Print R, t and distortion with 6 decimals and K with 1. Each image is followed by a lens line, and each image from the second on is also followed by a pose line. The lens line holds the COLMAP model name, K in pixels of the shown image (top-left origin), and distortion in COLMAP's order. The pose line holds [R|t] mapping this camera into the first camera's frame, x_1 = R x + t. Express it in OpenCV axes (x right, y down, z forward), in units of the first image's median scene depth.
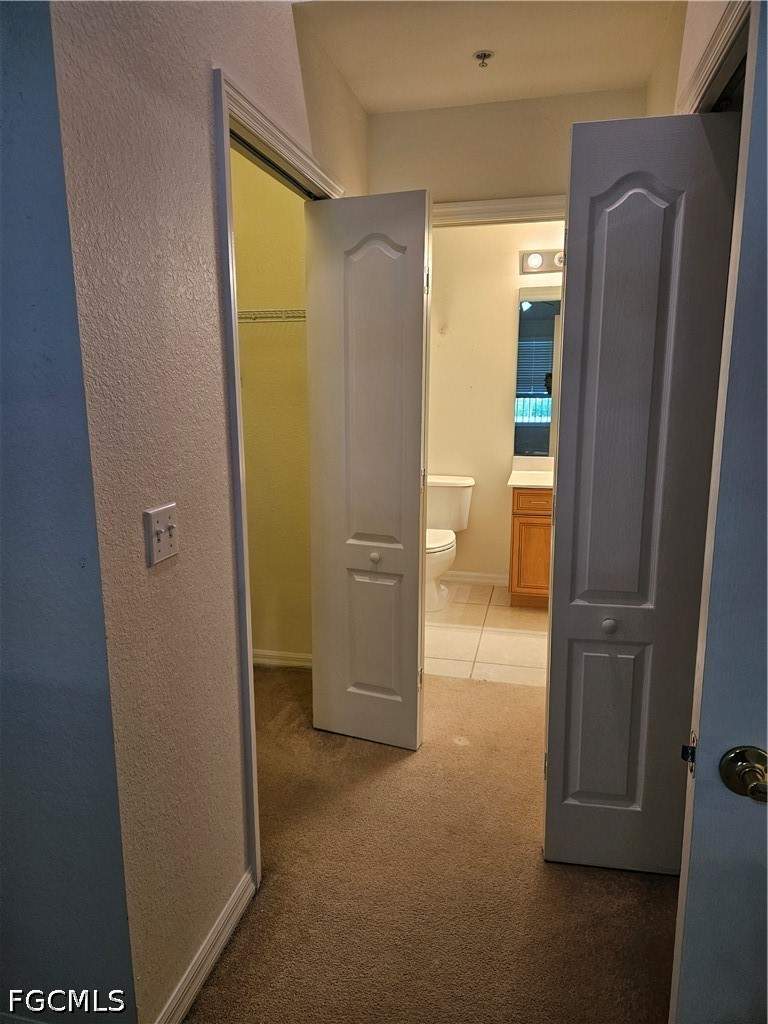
lens RADIAL K [[688.2, 0, 384.5], [0, 688.2, 514.0], [0, 0, 1]] dist [-0.018296, 0.002476]
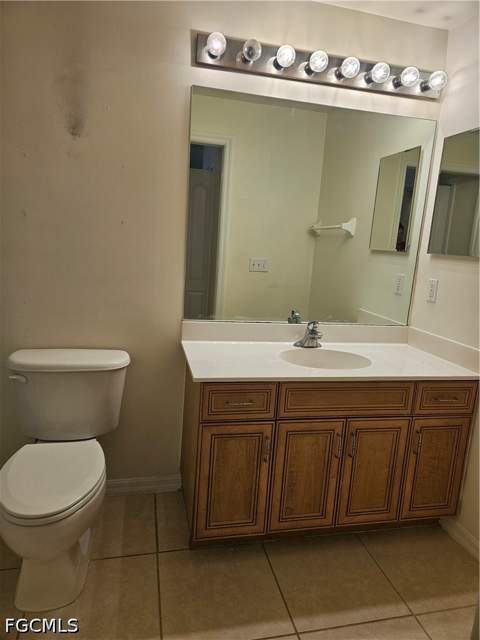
lens RADIAL K [[430.1, 0, 242.8], [0, 430.1, 317.1], [0, 0, 1]] dist [-0.018296, 0.002476]
pose [[0.898339, -0.016078, 0.439009, 0.047461], [0.021081, 0.999757, -0.006522, -0.085594], [-0.438798, 0.015113, 0.898459, 0.583639]]
